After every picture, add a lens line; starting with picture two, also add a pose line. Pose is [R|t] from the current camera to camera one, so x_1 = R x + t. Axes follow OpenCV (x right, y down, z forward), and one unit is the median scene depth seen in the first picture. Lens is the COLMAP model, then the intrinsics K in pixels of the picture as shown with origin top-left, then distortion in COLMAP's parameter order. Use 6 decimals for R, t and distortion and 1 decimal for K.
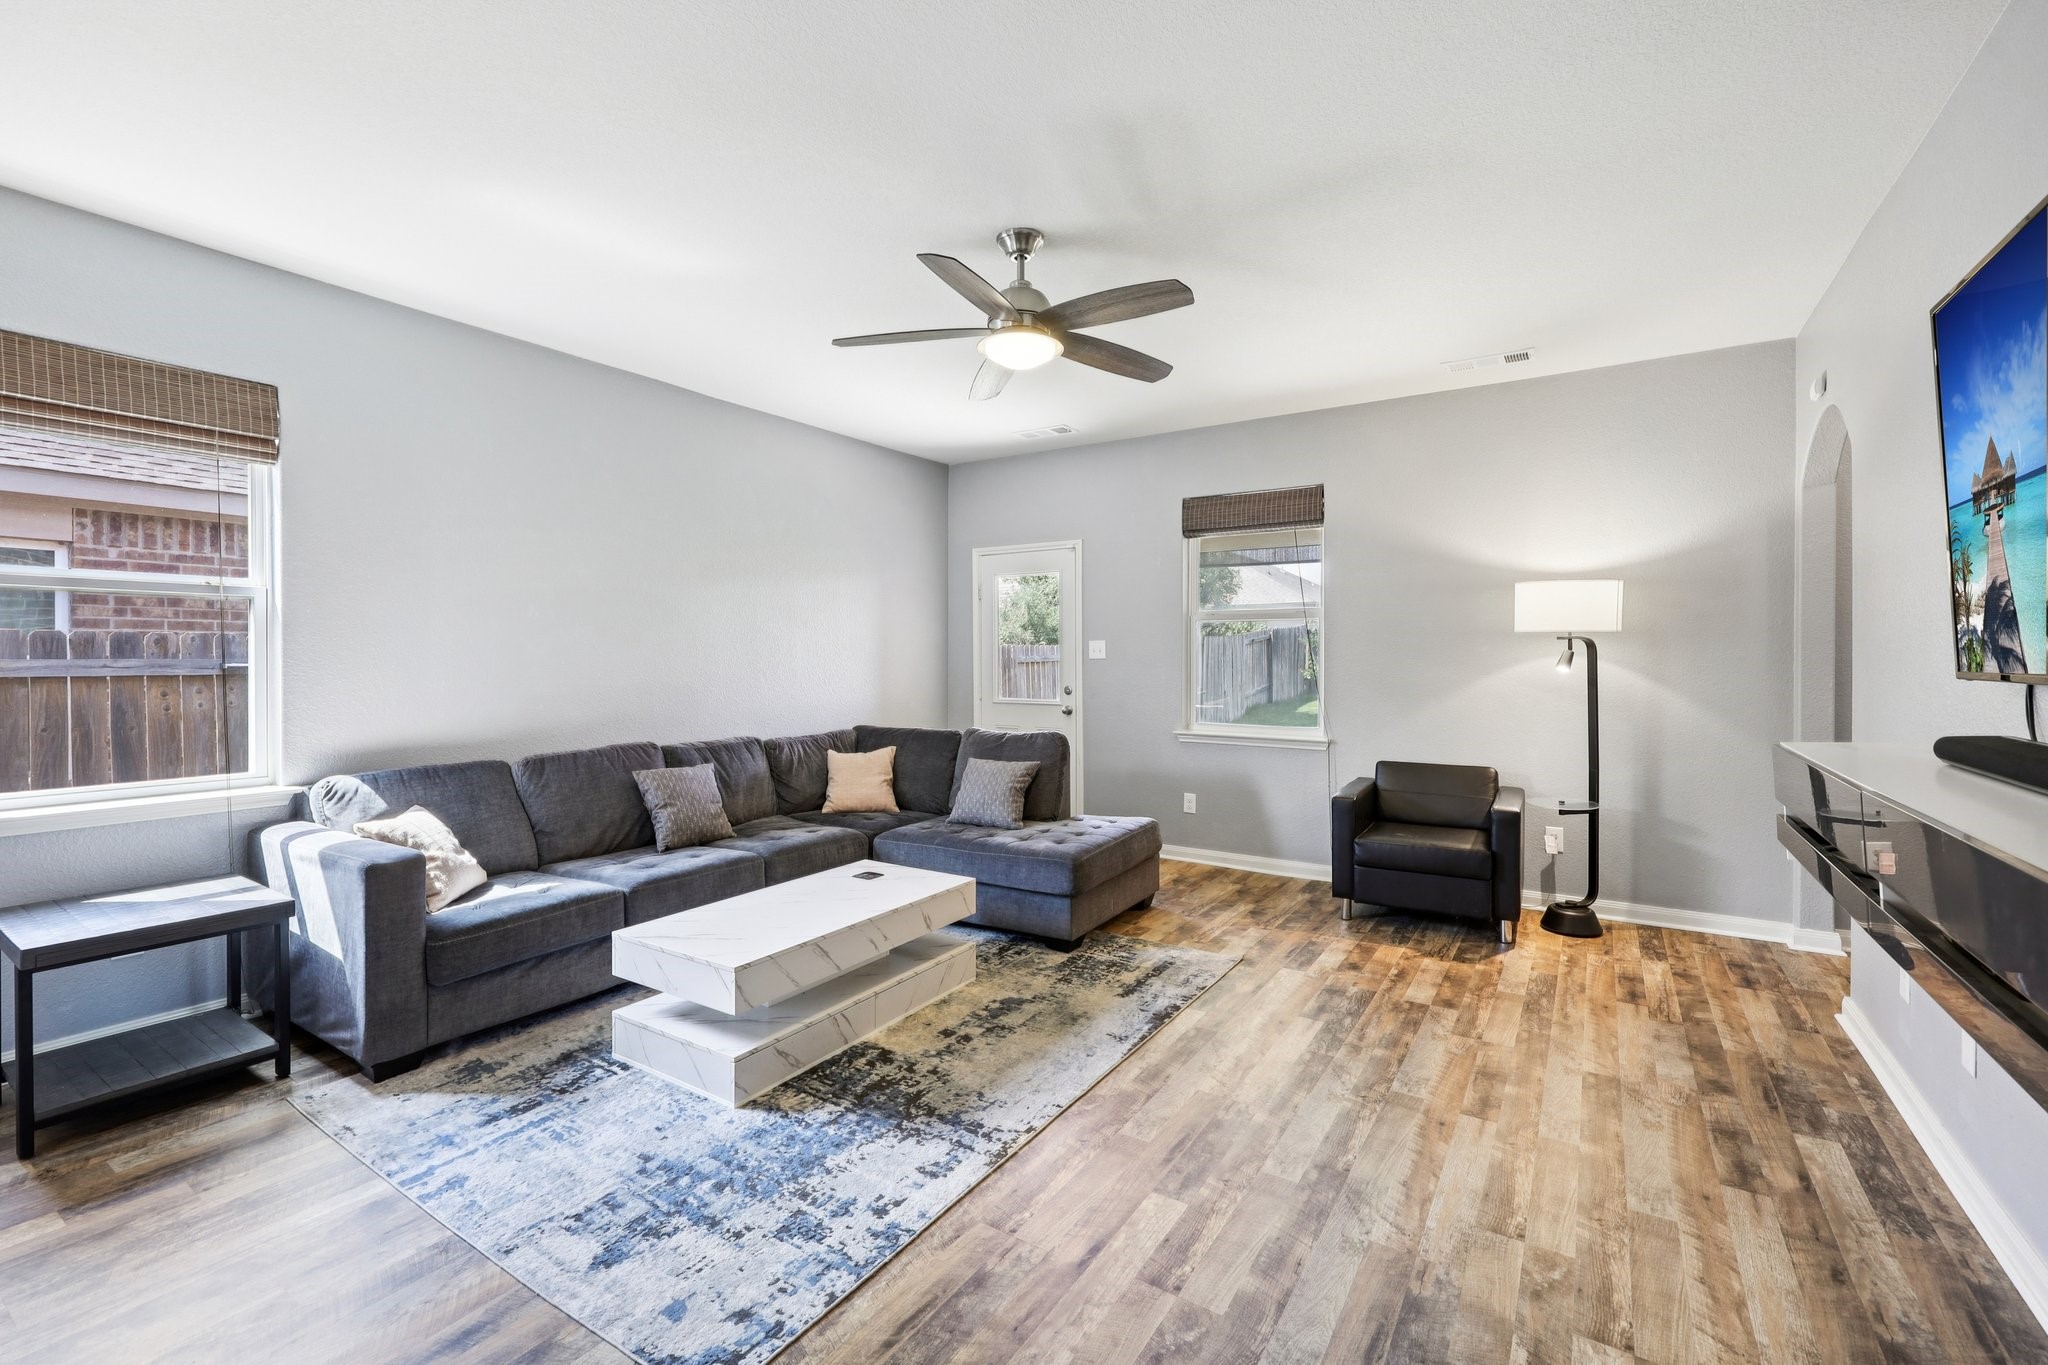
lens RADIAL K [[868.7, 0, 1027.9], [0, 868.7, 664.1], [0, 0, 1]] dist [-0.000586, -0.000282]
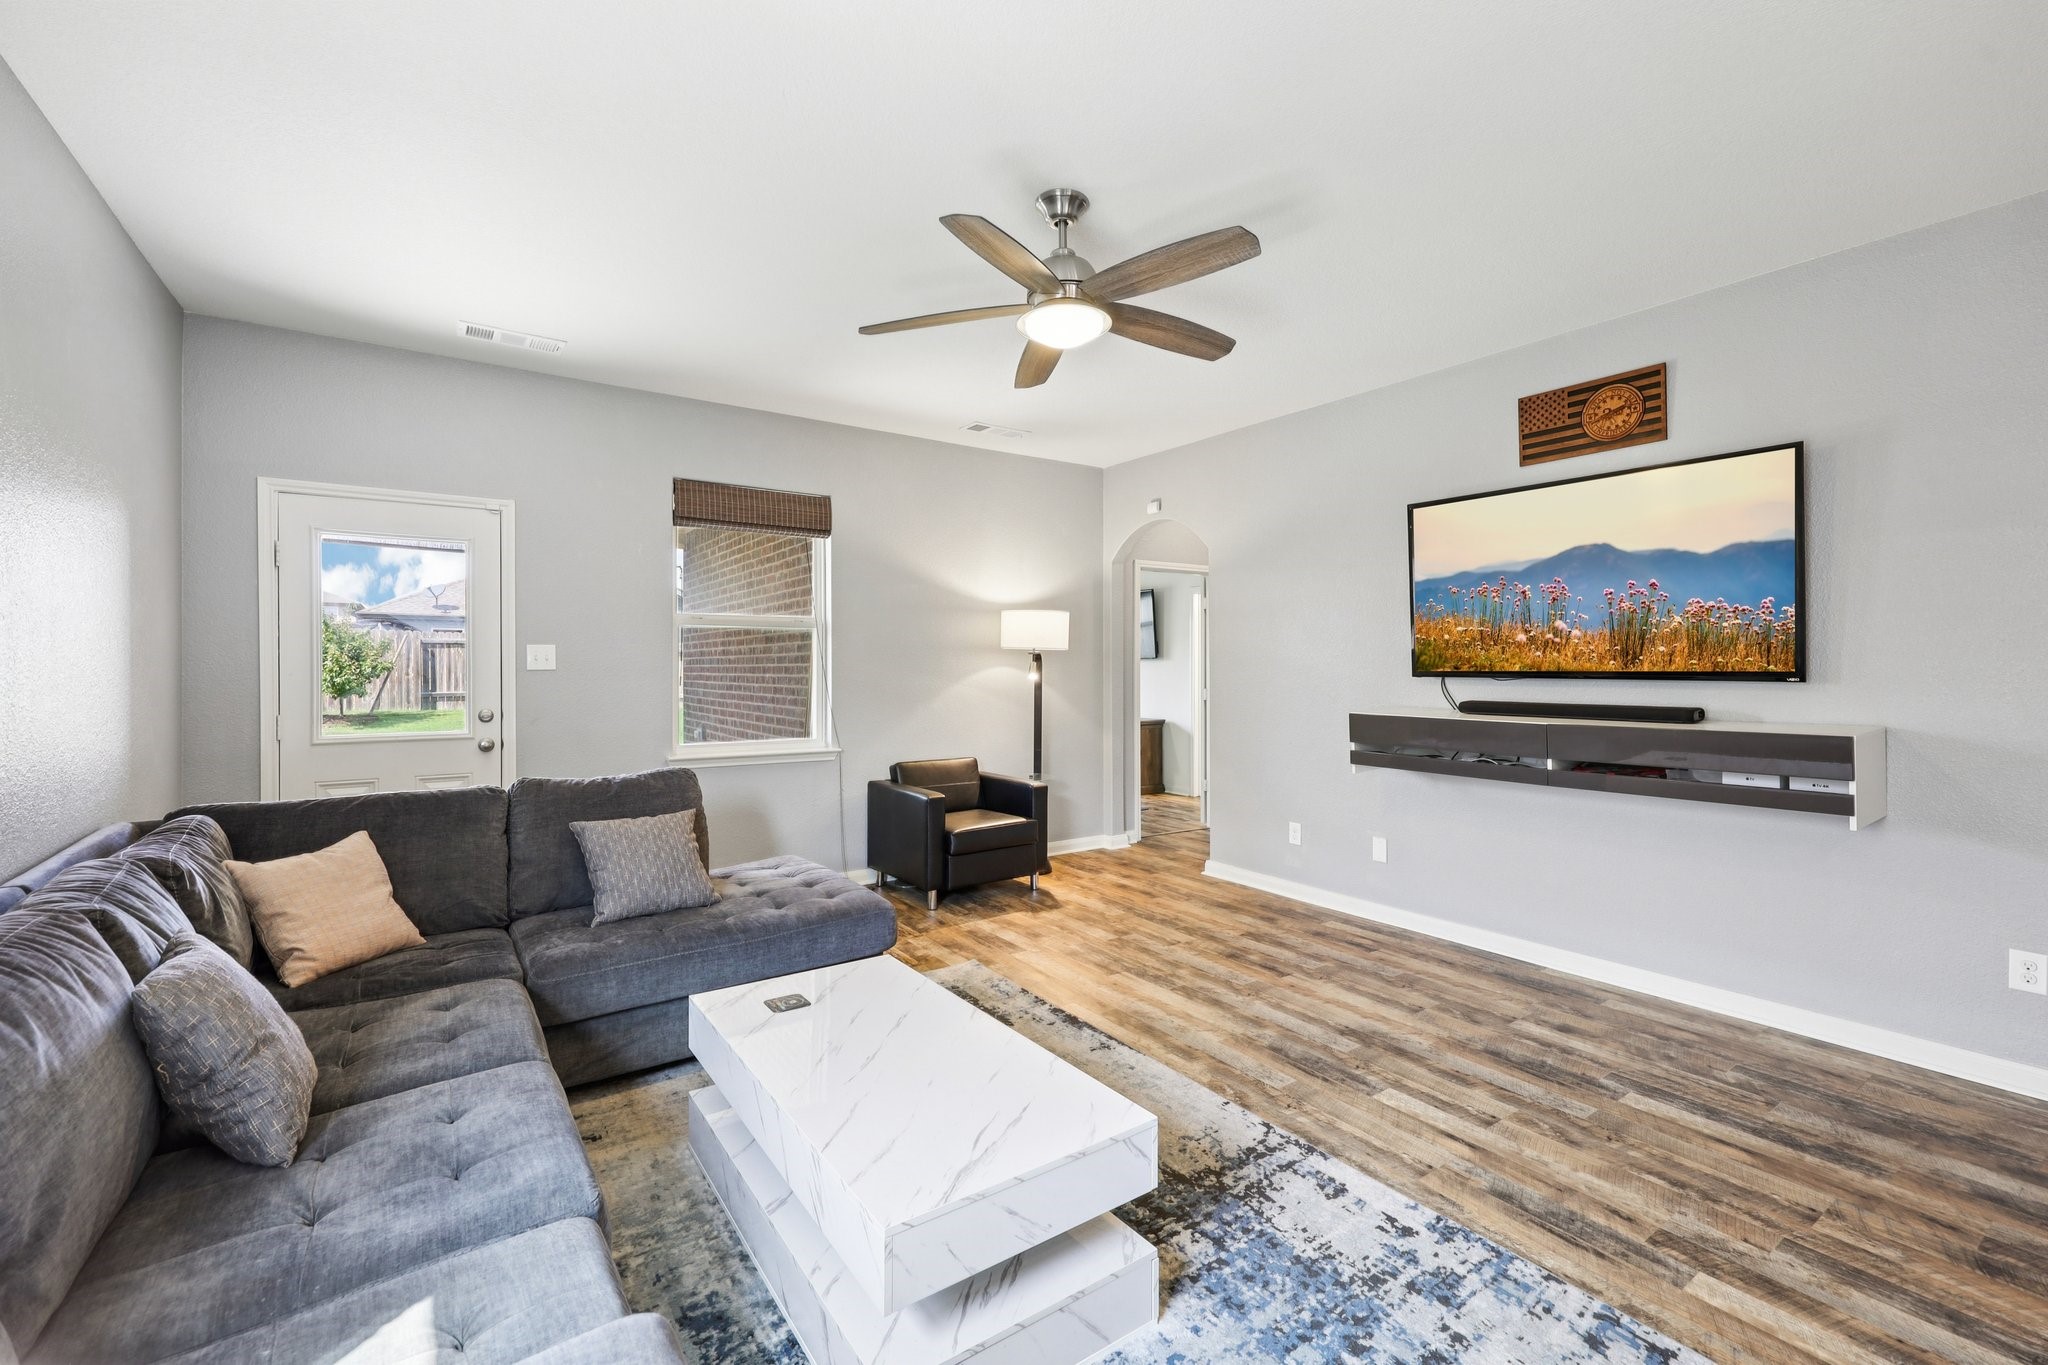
lens RADIAL K [[858.1, 0, 1026.7], [0, 858.1, 662.5], [0, 0, 1]] dist [0.002649, 0.000515]
pose [[0.382289, 0.006590, 0.924019, -0.877463], [0.005219, 0.999943, -0.009291, -0.006002], [-0.924028, 0.008374, 0.382233, 0.721503]]
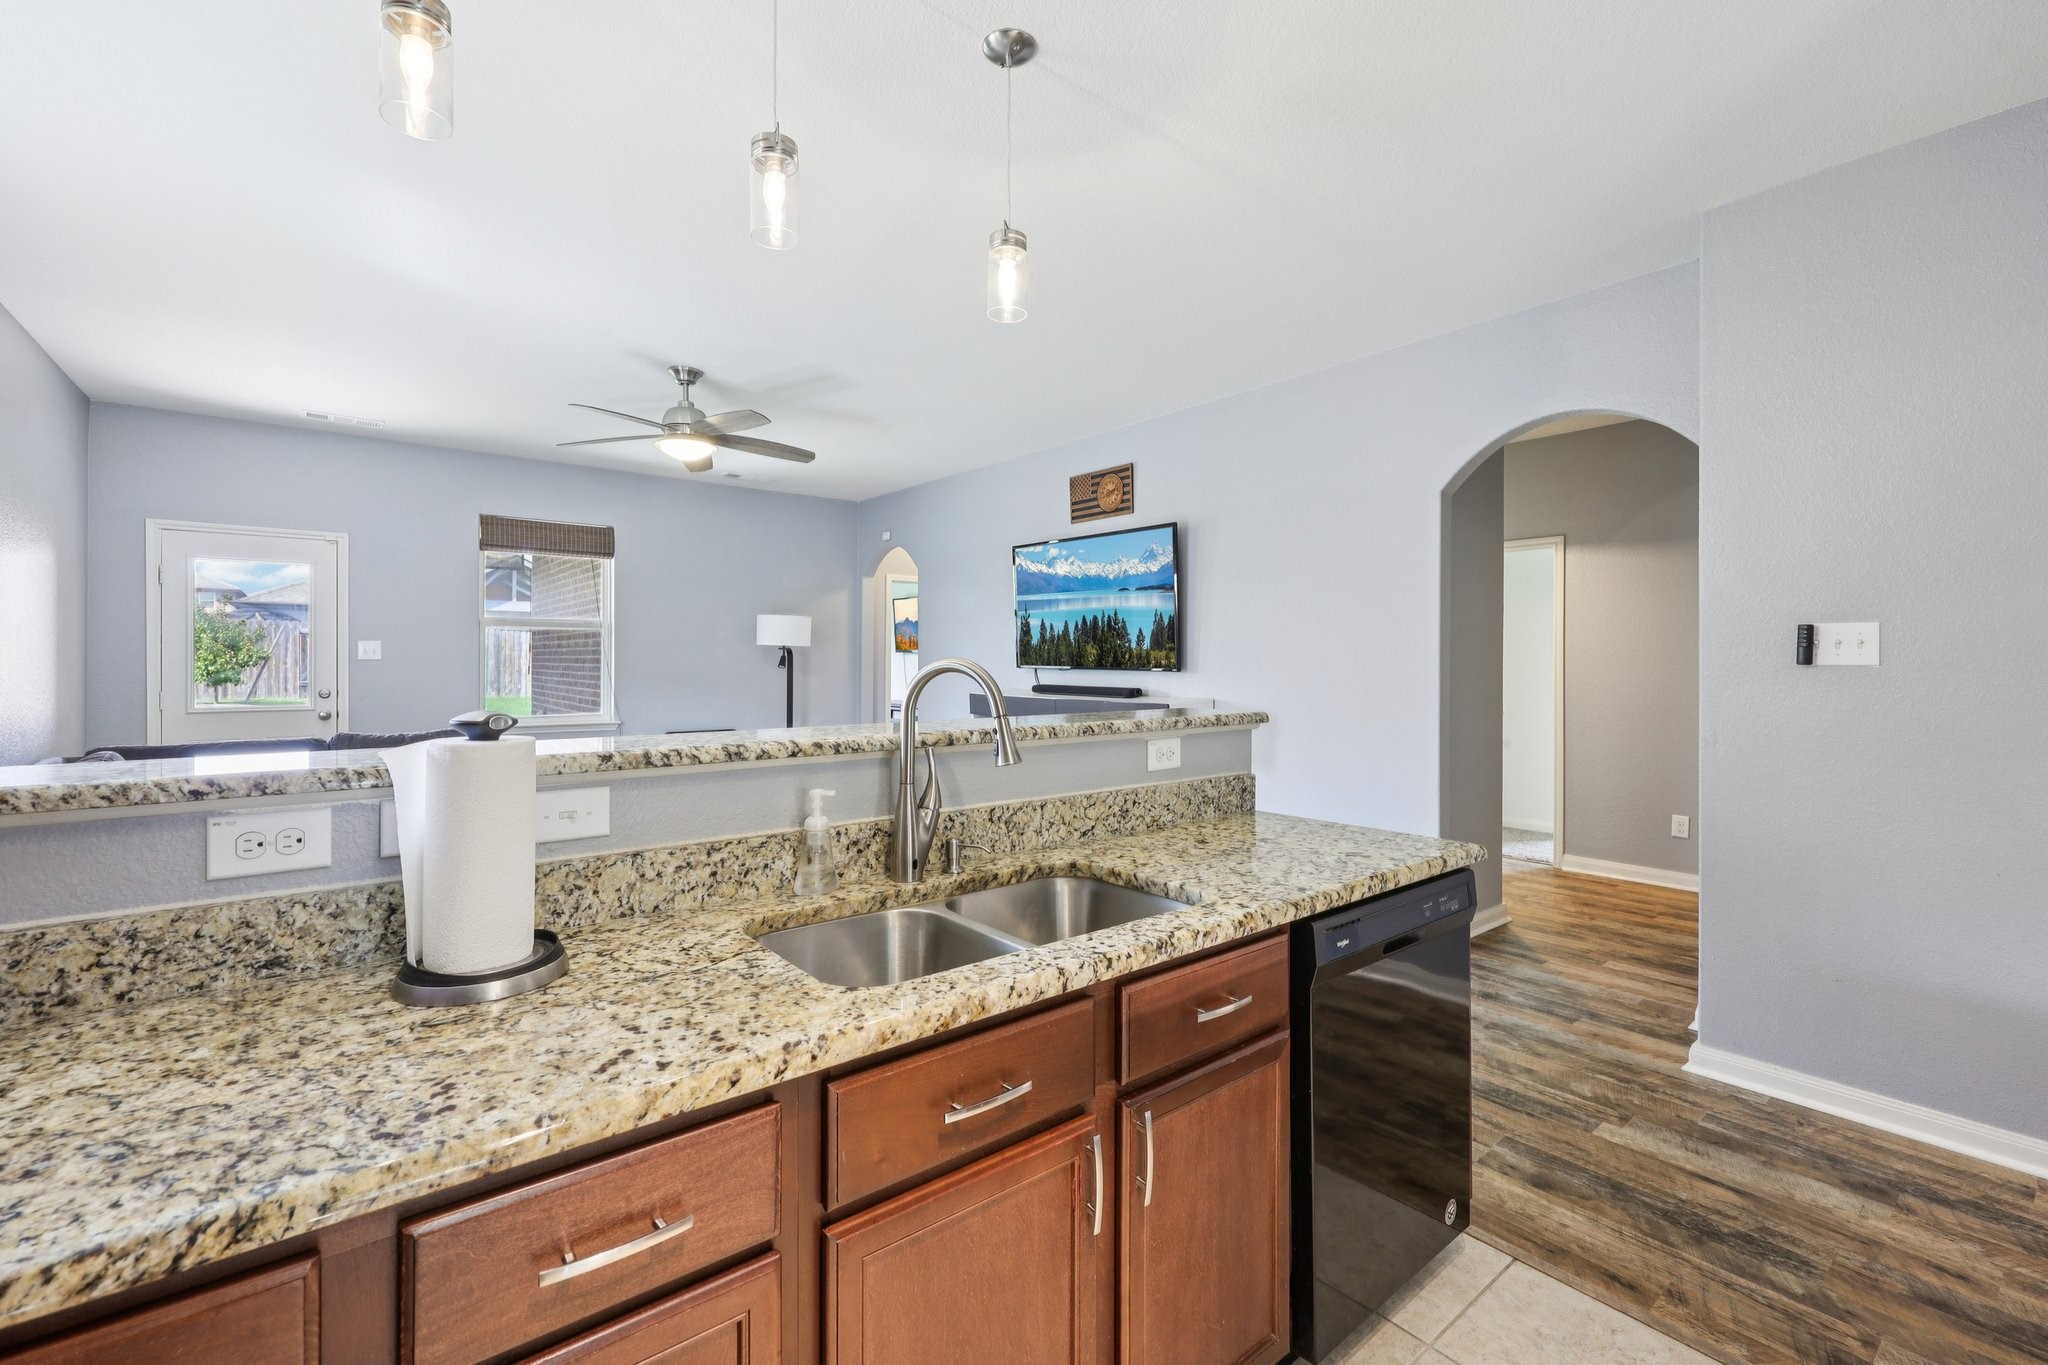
lens RADIAL K [[868.7, 0, 1027.9], [0, 868.7, 664.1], [0, 0, 1]] dist [-0.000586, -0.000282]
pose [[0.309072, -0.003722, 0.951031, -1.264306], [0.001634, 0.999993, 0.003383, -0.006740], [-0.951037, 0.000508, 0.309076, 0.004016]]
